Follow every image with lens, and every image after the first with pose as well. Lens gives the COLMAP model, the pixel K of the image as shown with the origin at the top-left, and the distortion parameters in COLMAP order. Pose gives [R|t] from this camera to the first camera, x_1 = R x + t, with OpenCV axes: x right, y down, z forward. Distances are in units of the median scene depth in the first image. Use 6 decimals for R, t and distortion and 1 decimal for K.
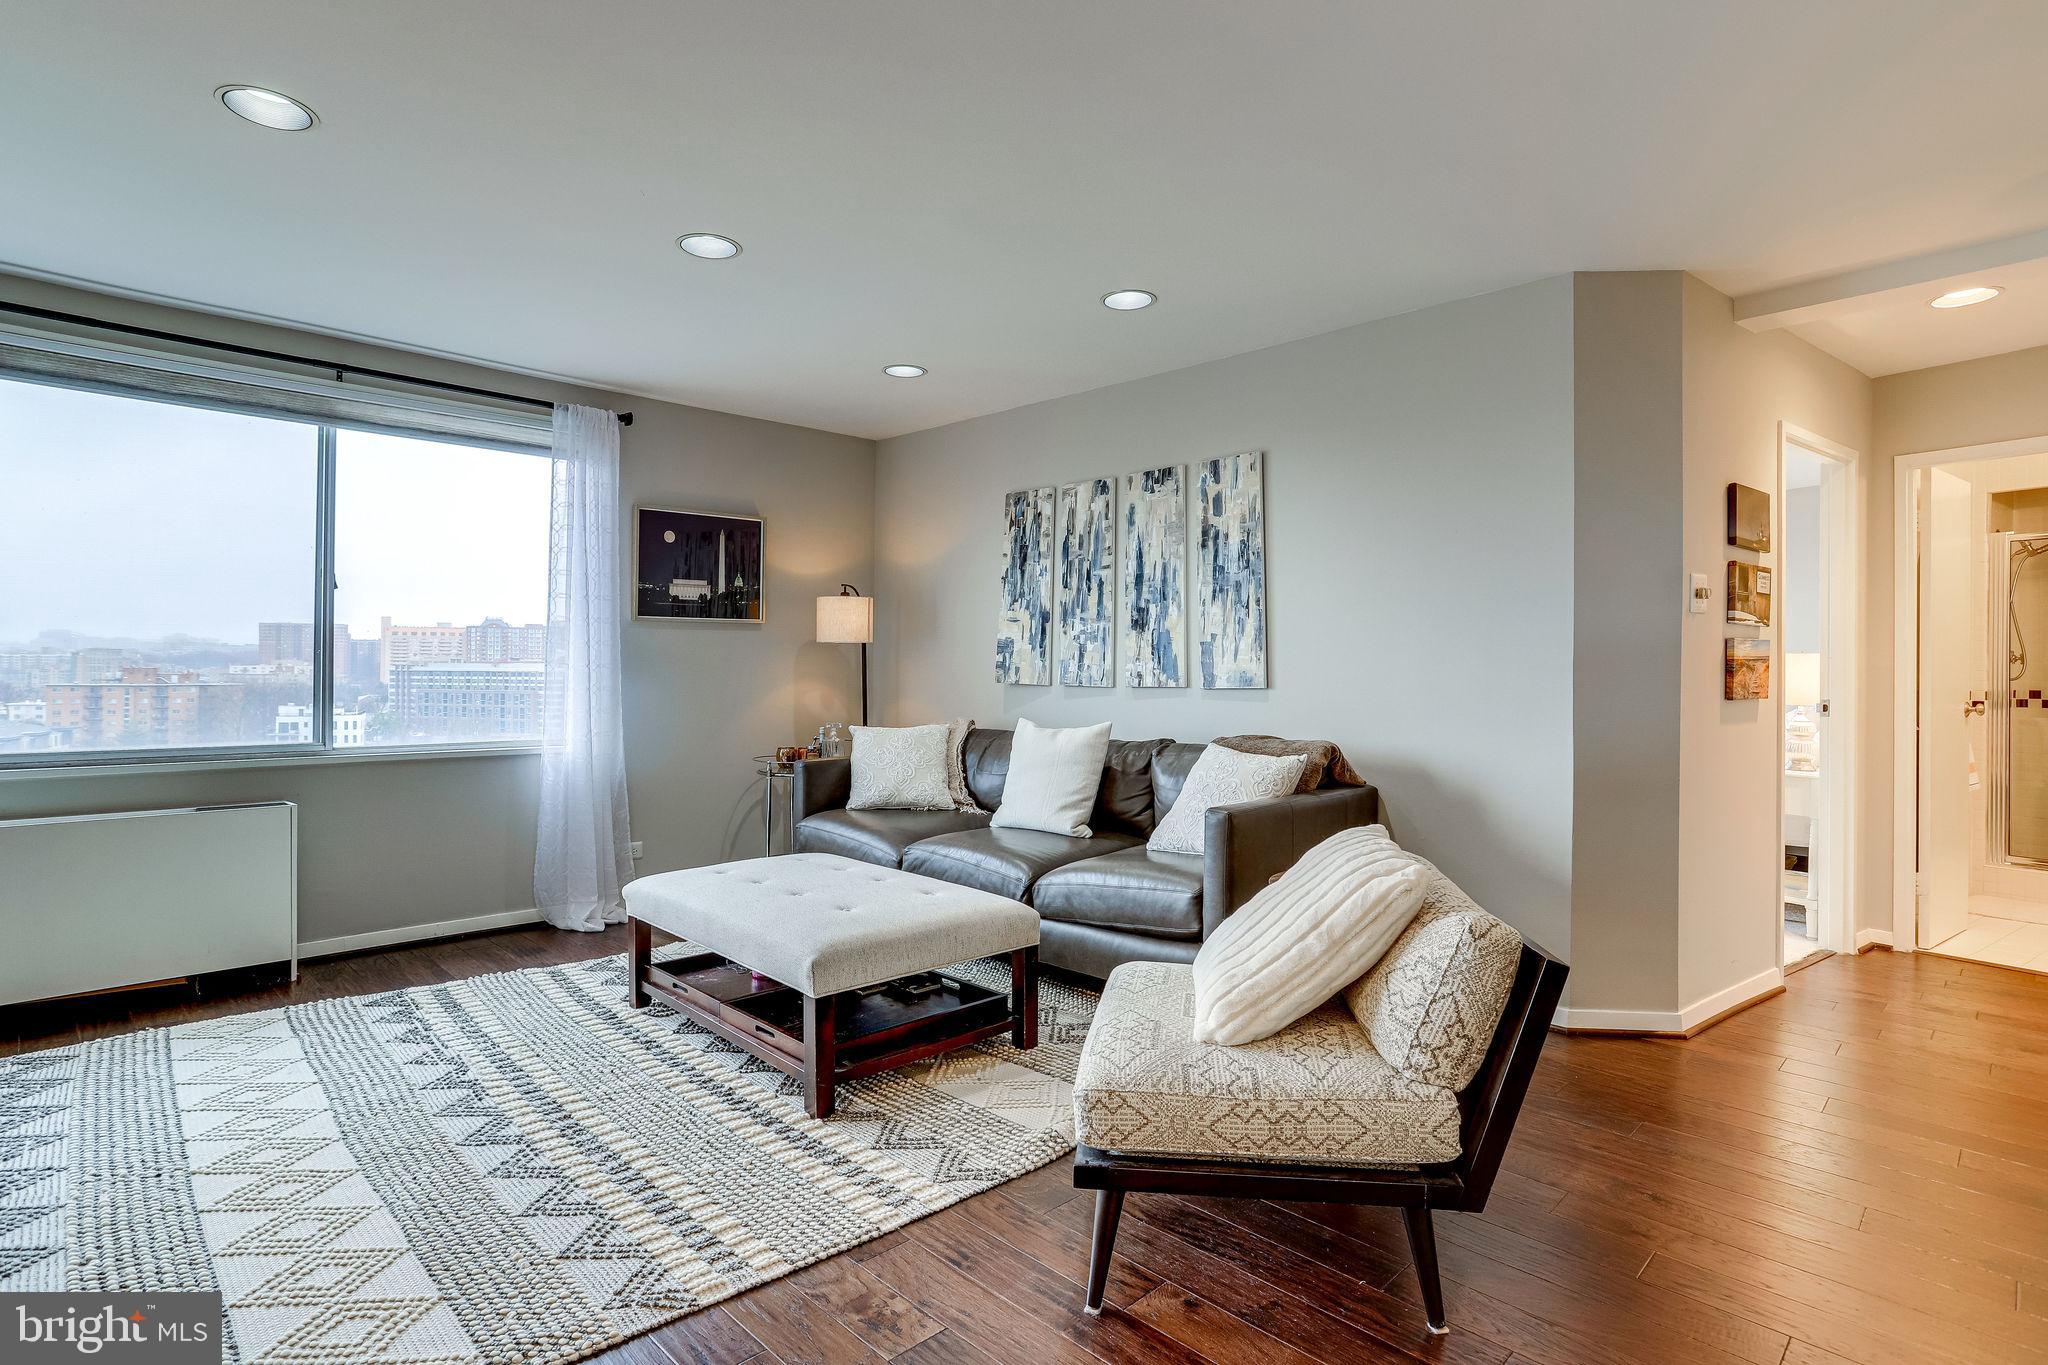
lens RADIAL K [[1038.9, 0, 1014.5], [0, 1038.9, 665.9], [0, 0, 1]] dist [-0.048333, 0.030066]
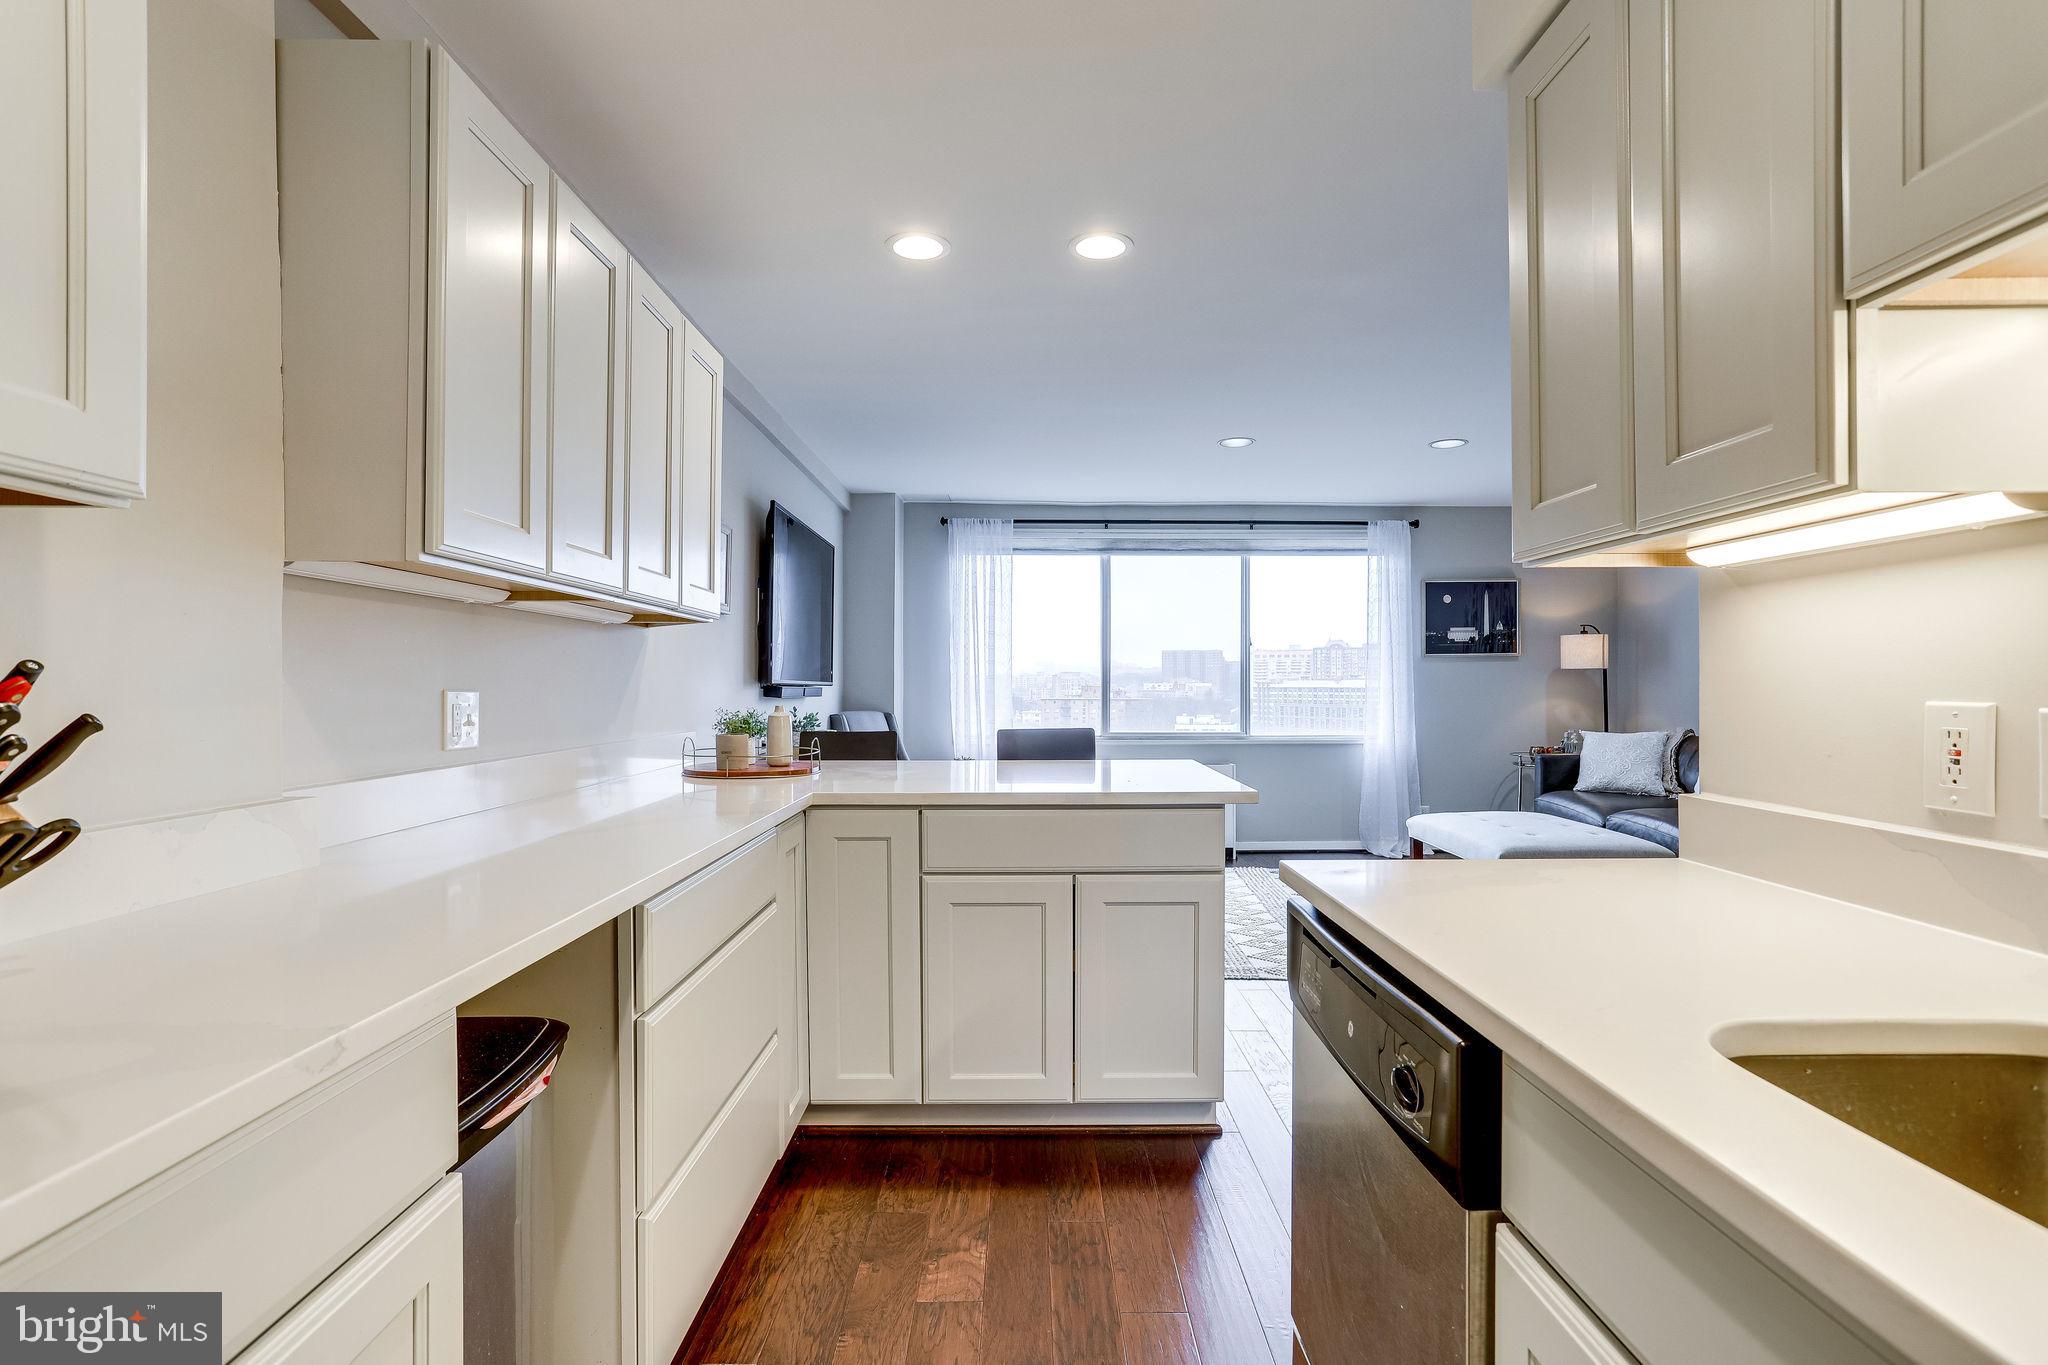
lens RADIAL K [[1006.7, 0, 1024.5], [0, 1006.7, 680.0], [0, 0, 1]] dist [-0.050118, 0.037702]
pose [[0.717409, -0.010222, -0.696577, 0.239862], [0.008855, 0.999945, -0.005553, -0.008384], [0.696596, -0.002184, 0.717460, -0.468624]]
